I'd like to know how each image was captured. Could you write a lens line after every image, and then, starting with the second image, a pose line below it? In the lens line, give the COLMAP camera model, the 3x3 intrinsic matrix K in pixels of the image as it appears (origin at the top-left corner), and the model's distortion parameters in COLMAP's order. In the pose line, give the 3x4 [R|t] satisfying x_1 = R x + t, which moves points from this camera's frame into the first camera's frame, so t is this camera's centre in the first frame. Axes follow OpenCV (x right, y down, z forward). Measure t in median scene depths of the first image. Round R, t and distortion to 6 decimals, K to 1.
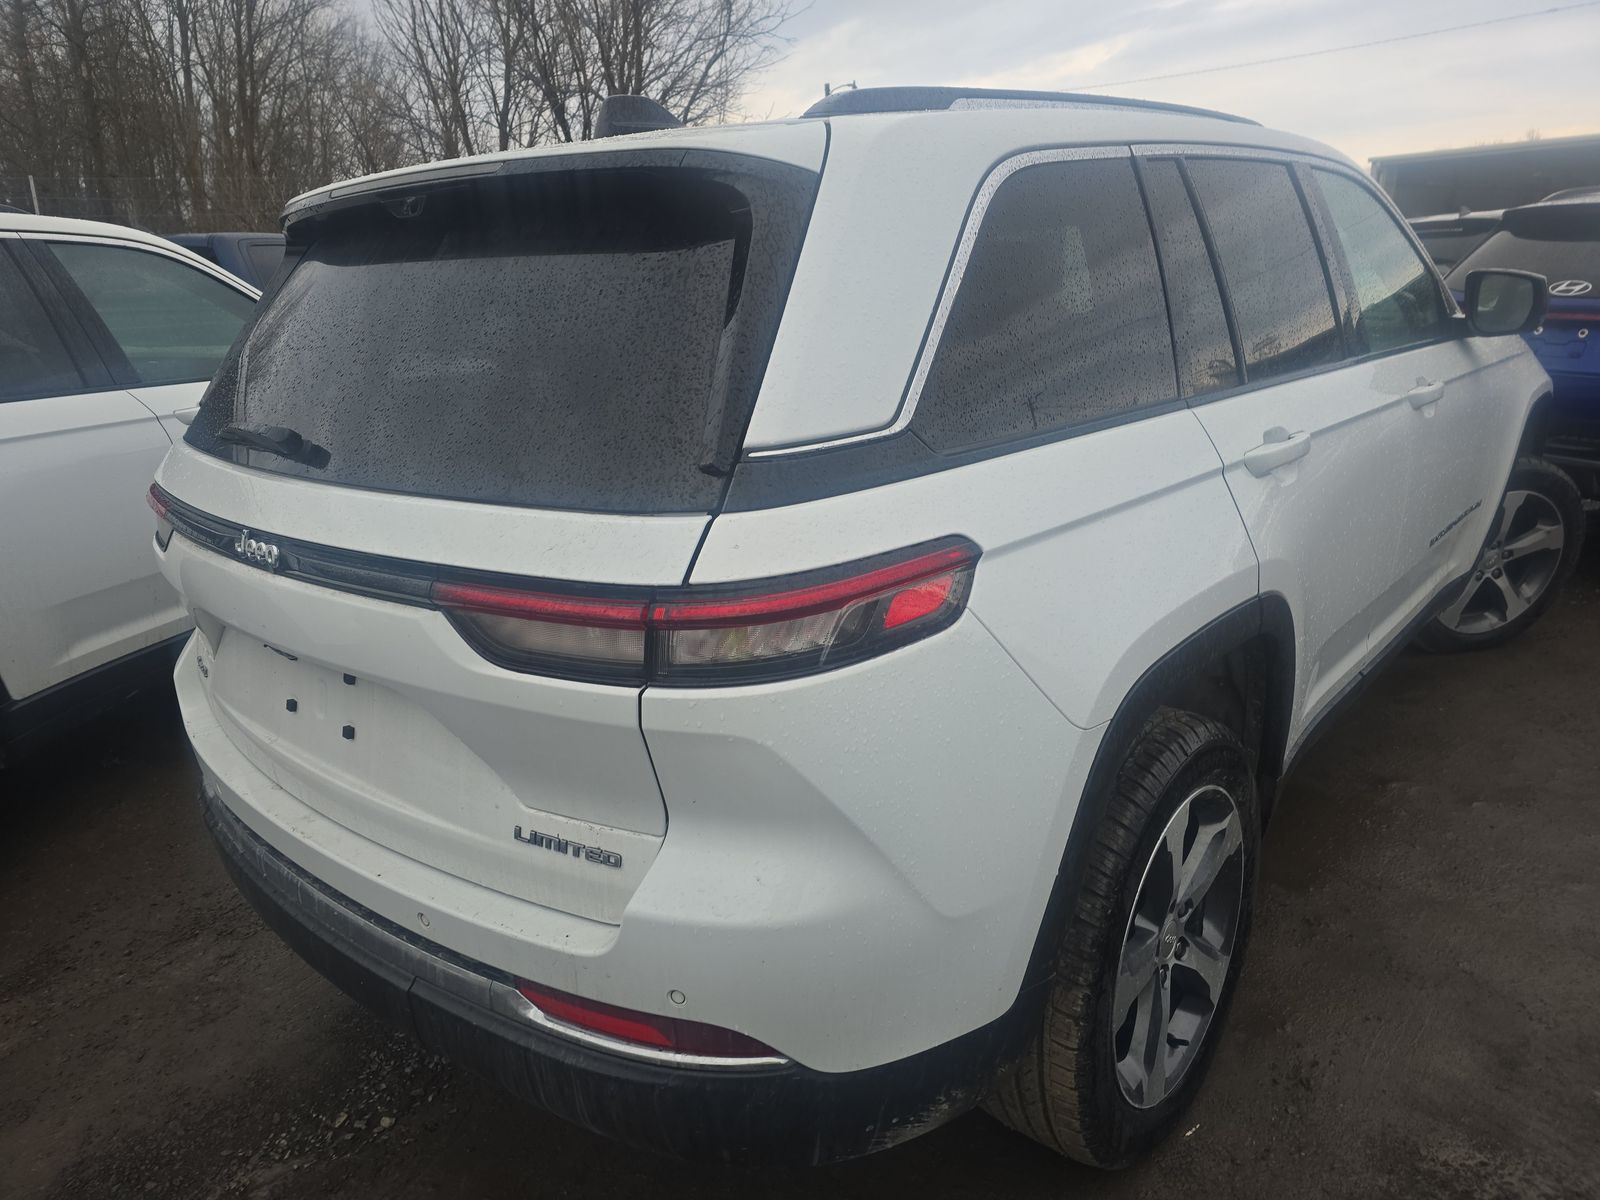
lens RADIAL K [[1067.6, 0, 799.5], [0, 1067.6, 599.9], [0, 0, 1]] dist [0.010682, -0.007772]
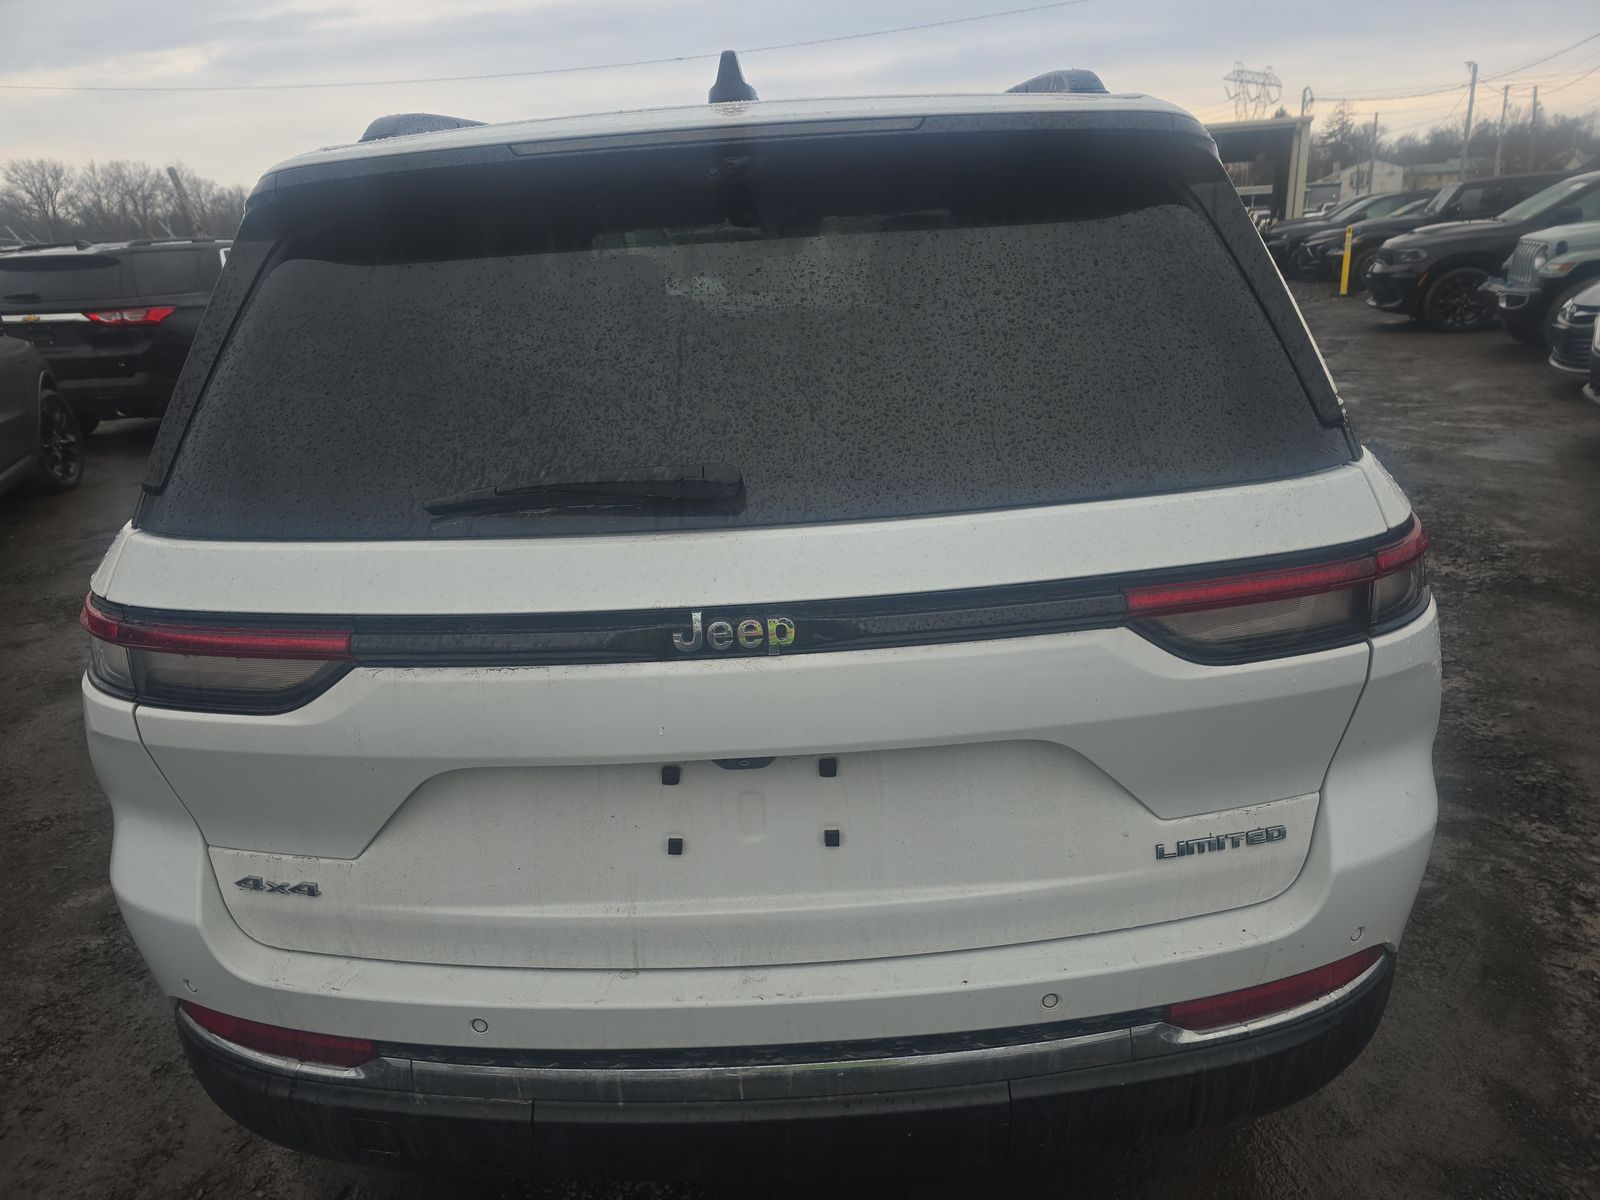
lens RADIAL K [[1067.6, 0, 797.3], [0, 1067.6, 594.4], [0, 0, 1]] dist [0.010682, -0.007772]
pose [[0.765006, -0.208990, 0.609171, -1.027021], [0.210787, 0.975037, 0.069799, -0.128710], [-0.608551, 0.075009, 0.789962, 0.454576]]
